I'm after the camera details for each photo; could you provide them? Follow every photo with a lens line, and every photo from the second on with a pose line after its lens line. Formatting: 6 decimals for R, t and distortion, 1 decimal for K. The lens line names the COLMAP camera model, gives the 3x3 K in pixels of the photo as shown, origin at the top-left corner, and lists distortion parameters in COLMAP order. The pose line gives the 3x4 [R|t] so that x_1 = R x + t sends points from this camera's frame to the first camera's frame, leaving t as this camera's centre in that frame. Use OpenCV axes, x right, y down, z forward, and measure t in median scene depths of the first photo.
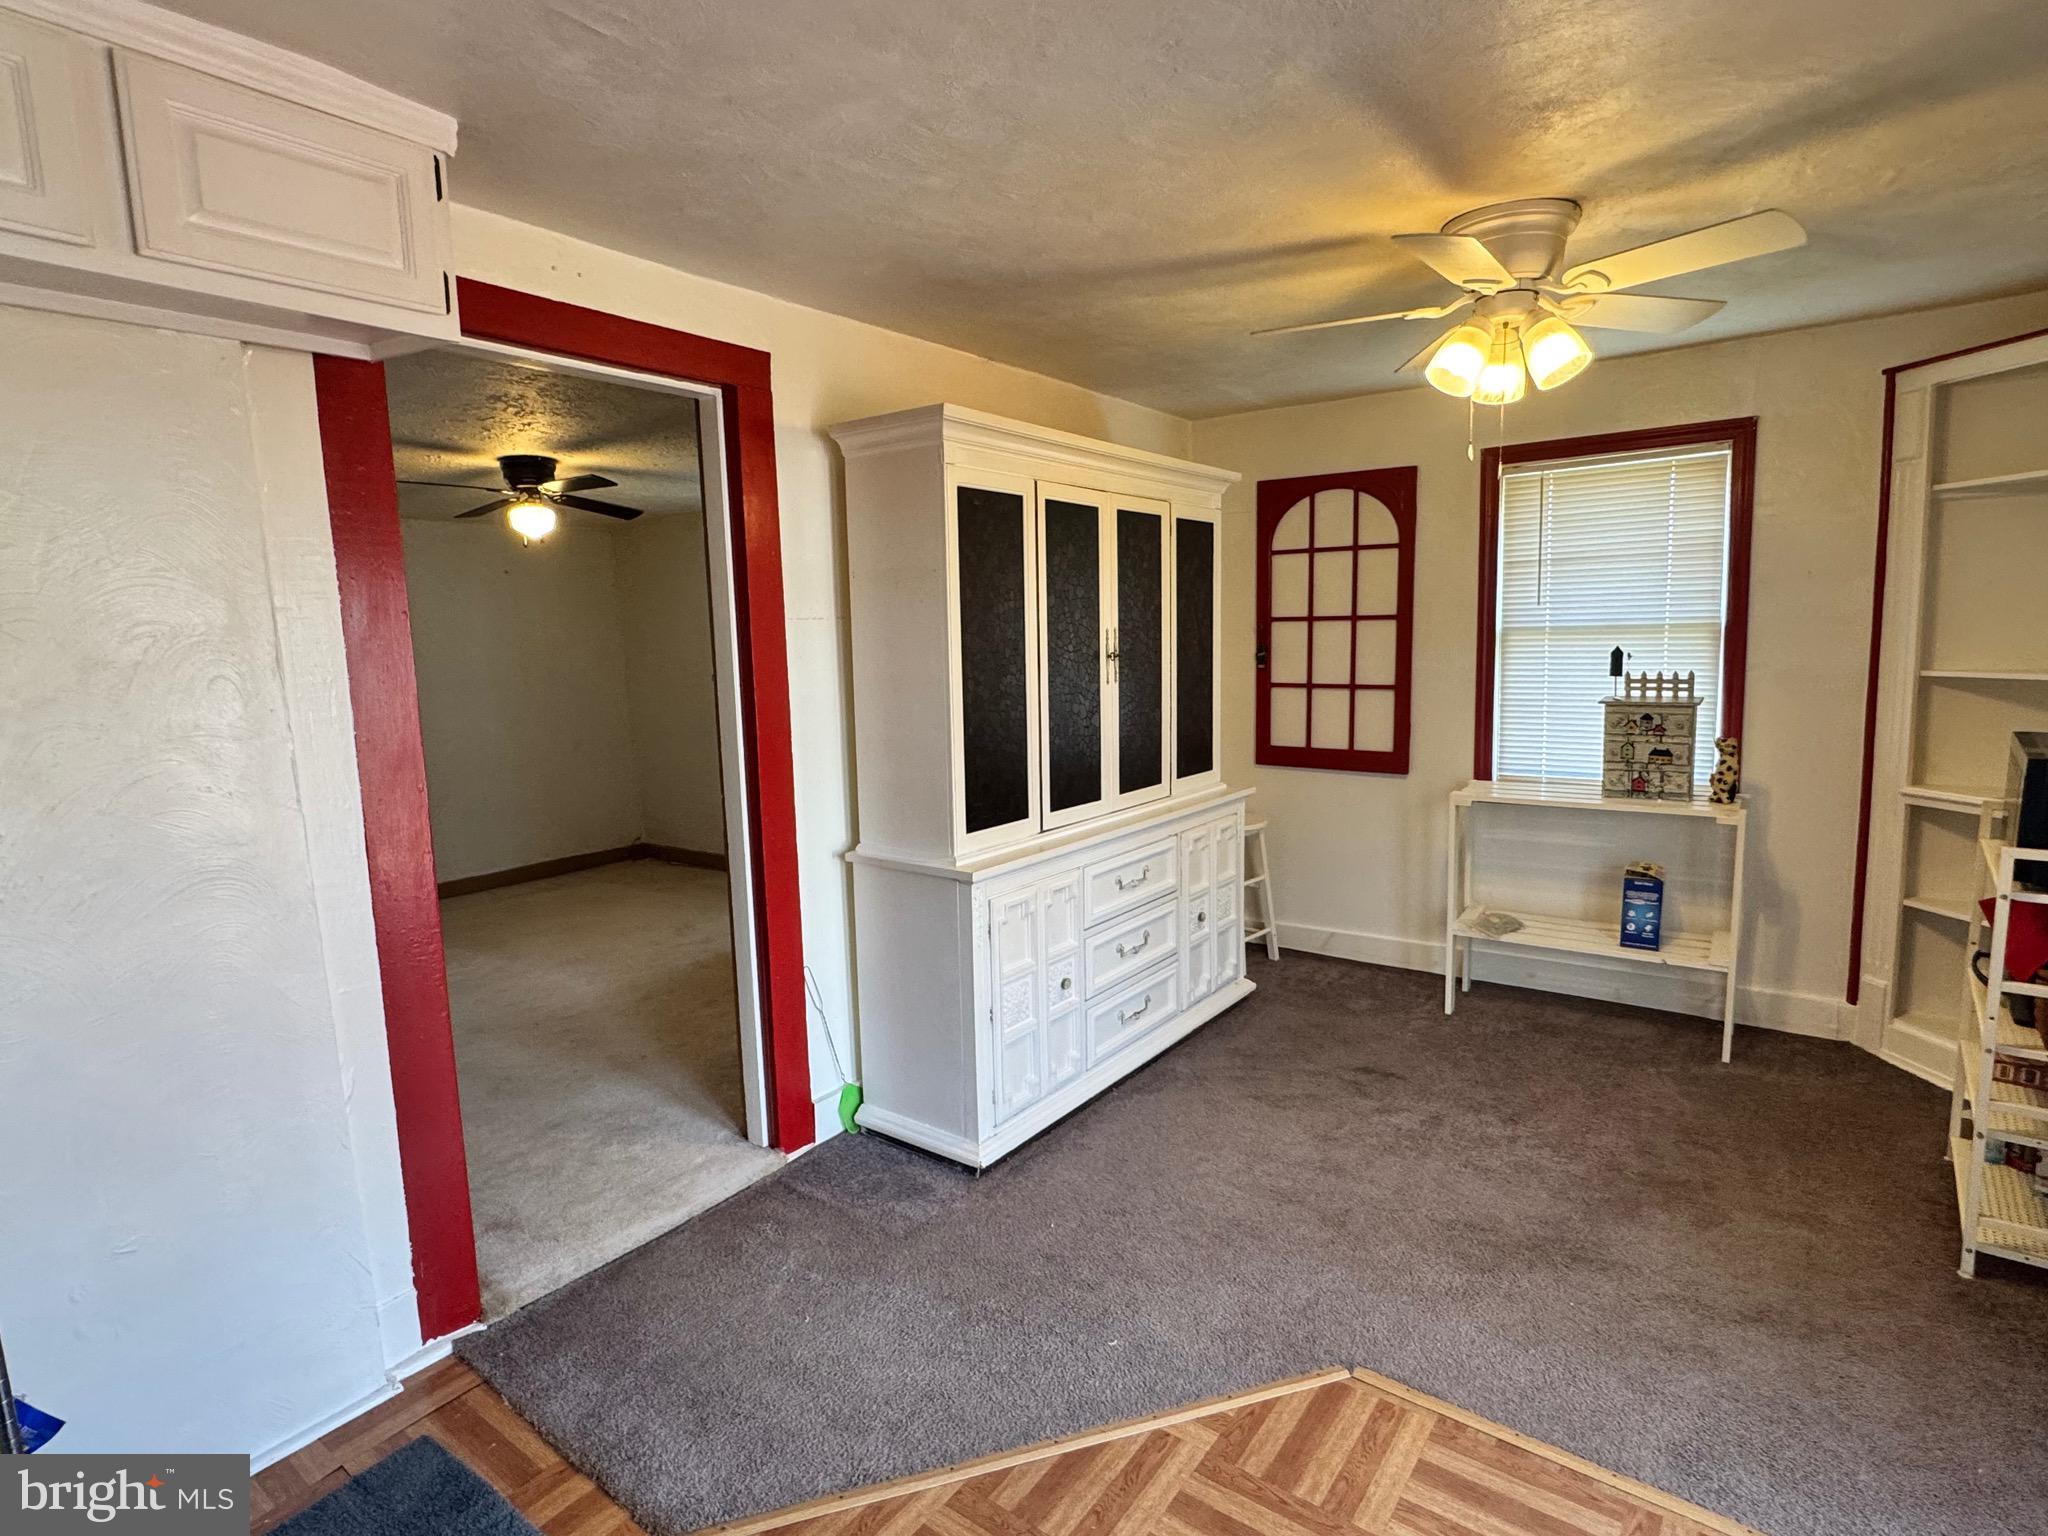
lens RADIAL K [[1063.6, 0, 1026.6], [0, 1063.6, 761.4], [0, 0, 1]] dist [-0.000954, -0.000689]
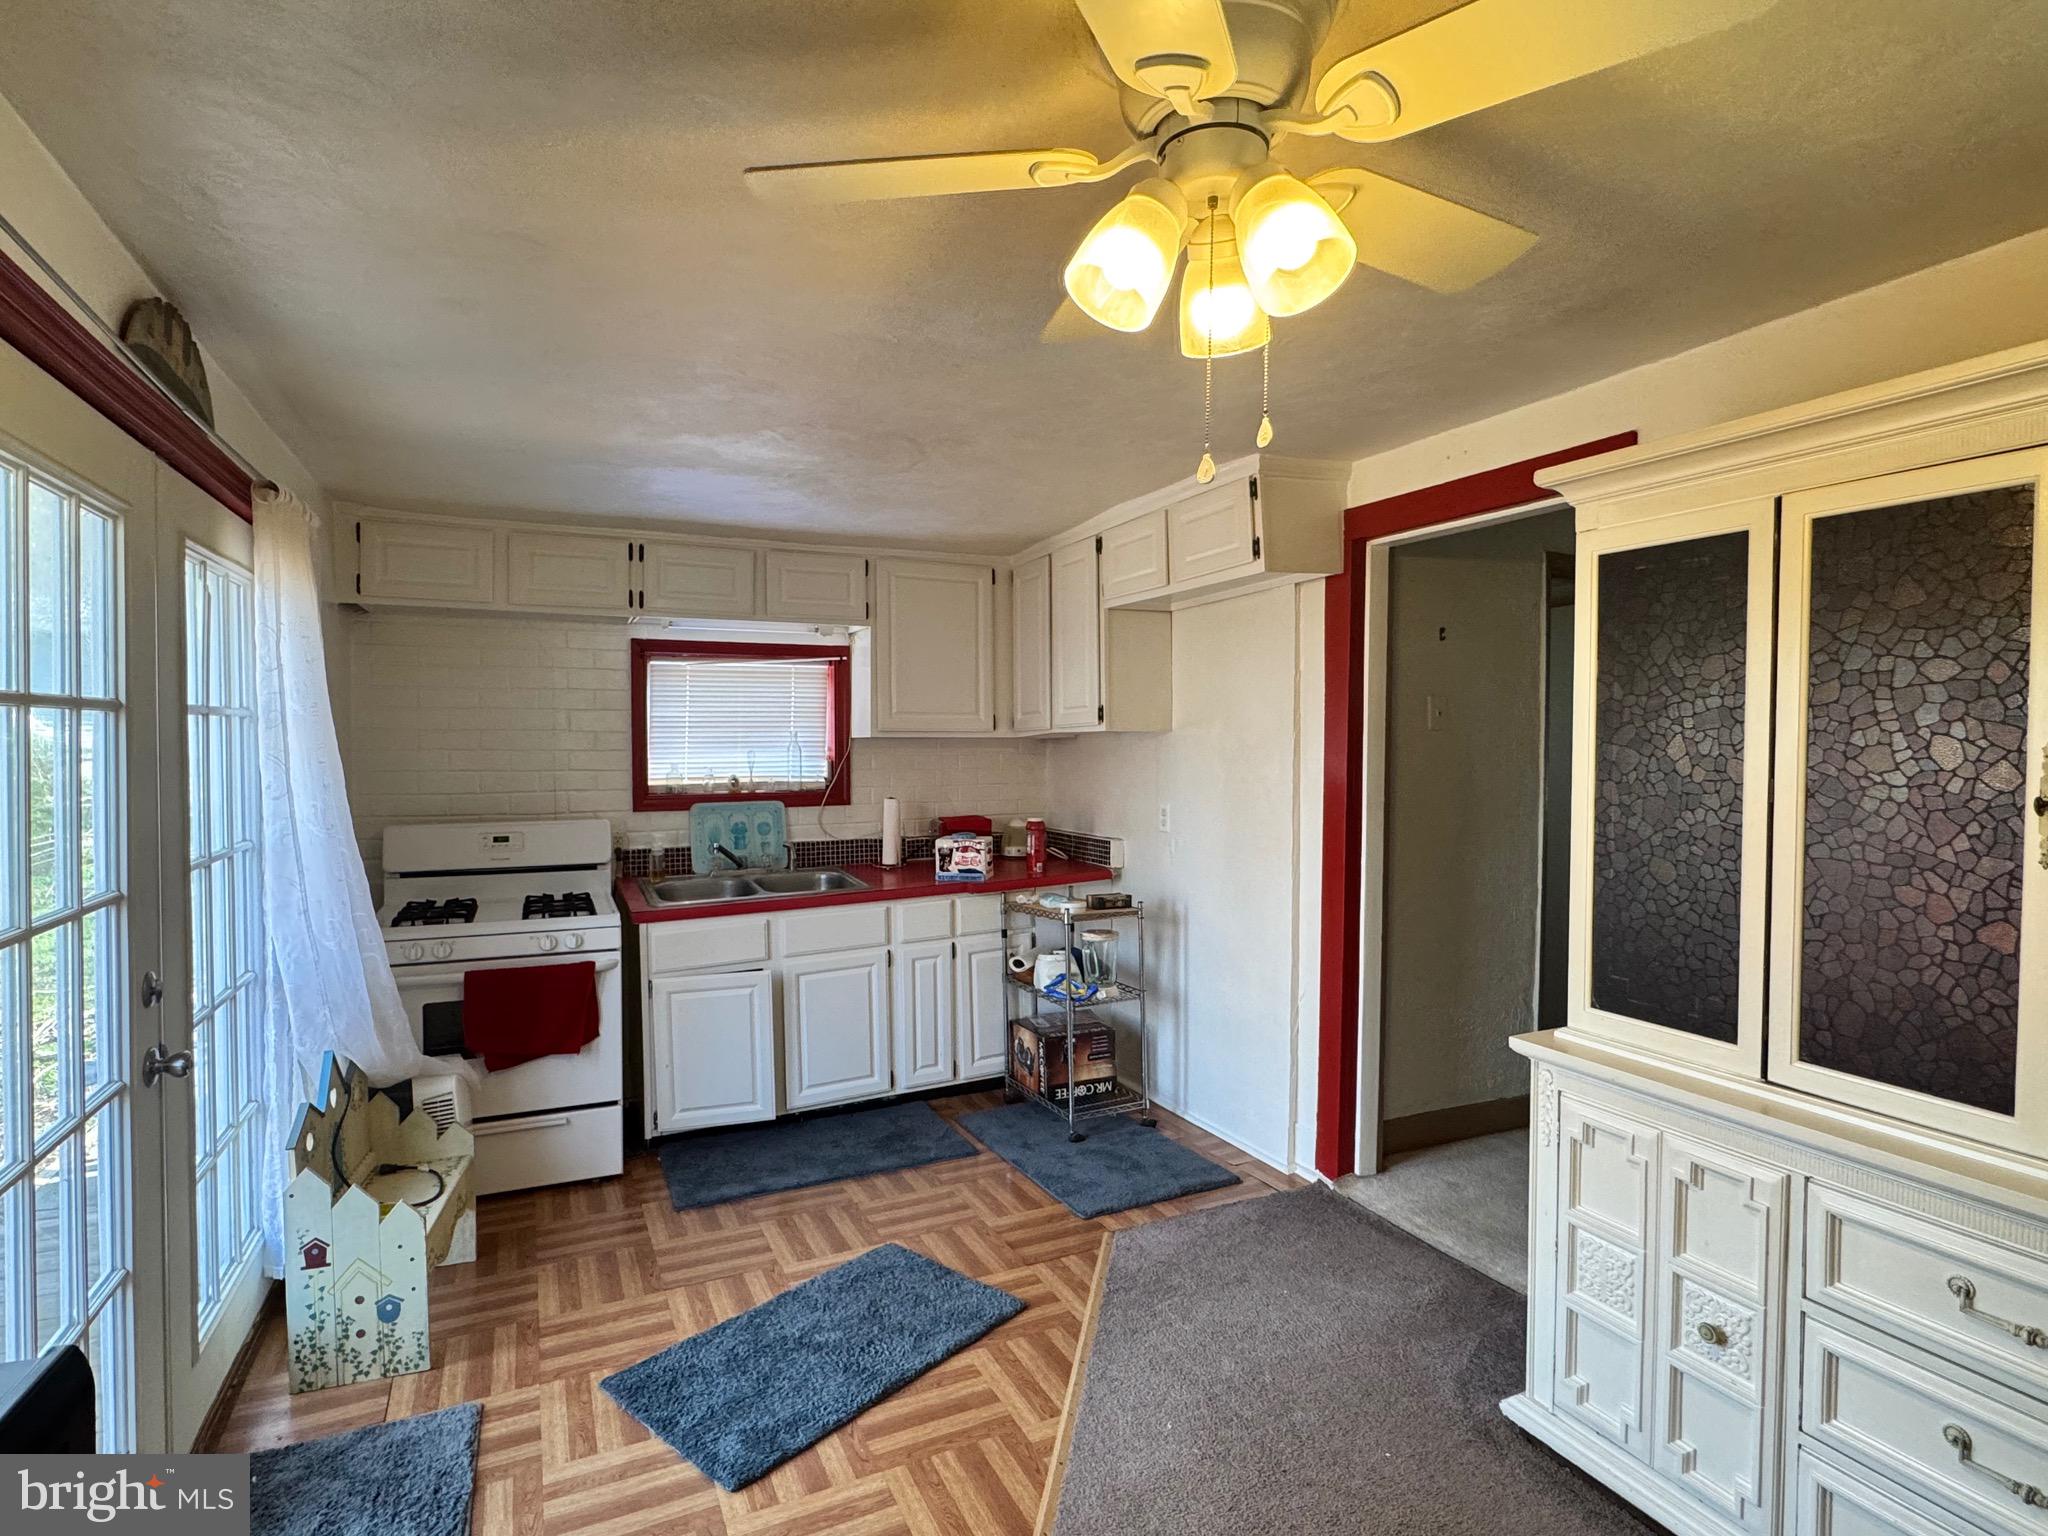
lens RADIAL K [[1063.6, 0, 1020.5], [0, 1063.6, 769.5], [0, 0, 1]] dist [-0.000954, -0.000689]
pose [[-0.475104, 0.048124, -0.878612, 0.635020], [-0.097378, 0.989495, 0.106854, -0.112647], [0.874525, 0.136324, -0.465427, 0.779977]]
